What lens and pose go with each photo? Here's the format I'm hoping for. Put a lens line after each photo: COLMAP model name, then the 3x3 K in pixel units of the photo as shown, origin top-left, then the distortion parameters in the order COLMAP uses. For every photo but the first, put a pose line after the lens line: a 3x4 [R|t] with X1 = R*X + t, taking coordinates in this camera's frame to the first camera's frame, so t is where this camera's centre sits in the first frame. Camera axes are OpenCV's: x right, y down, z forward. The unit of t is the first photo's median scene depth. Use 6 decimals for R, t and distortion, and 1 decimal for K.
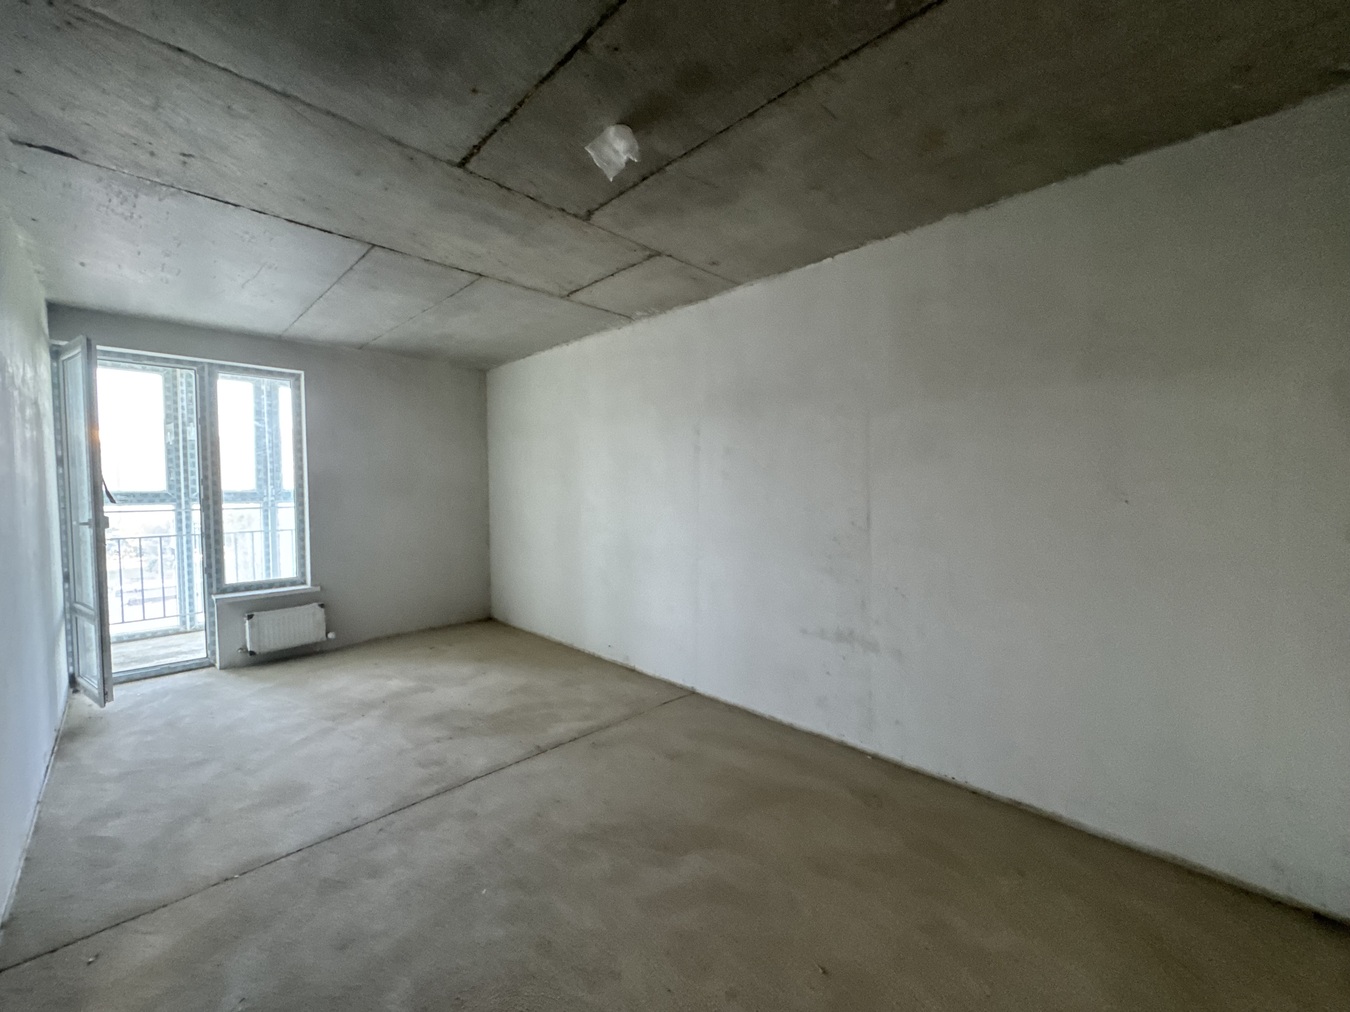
lens RADIAL K [[535.4, 0, 679.5], [0, 535.4, 515.5], [0, 0, 1]] dist [-0.001900, -0.000364]
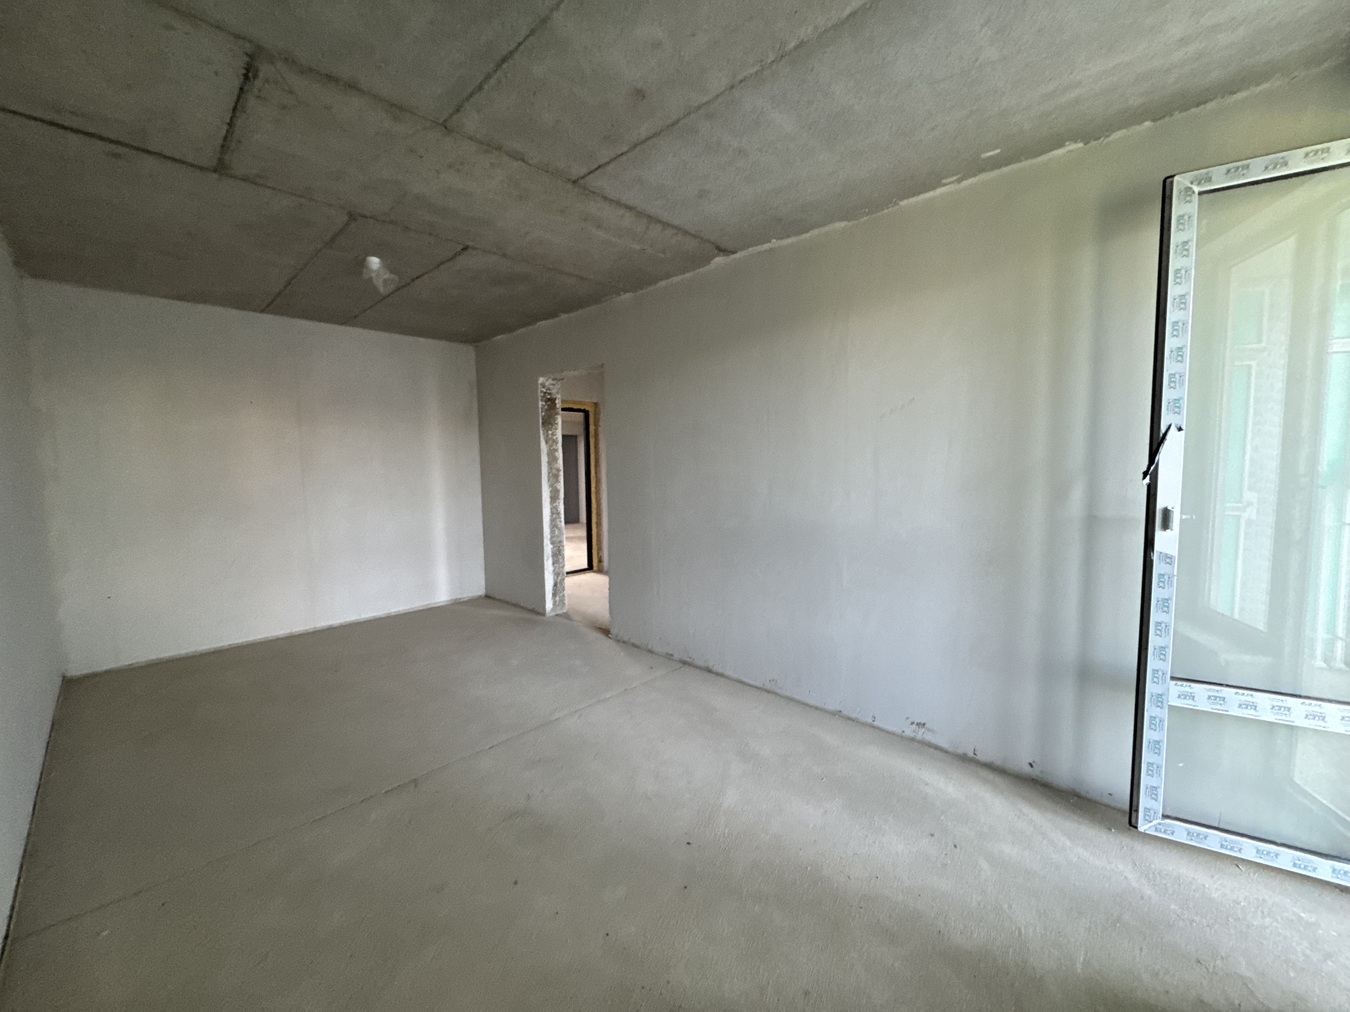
lens RADIAL K [[535.4, 0, 676.8], [0, 535.4, 505.2], [0, 0, 1]] dist [-0.001900, -0.000364]
pose [[-0.999769, 0.016148, -0.014190, -0.691224], [0.014335, 0.992712, 0.119652, -0.087022], [0.016018, 0.119420, -0.992715, 1.851231]]
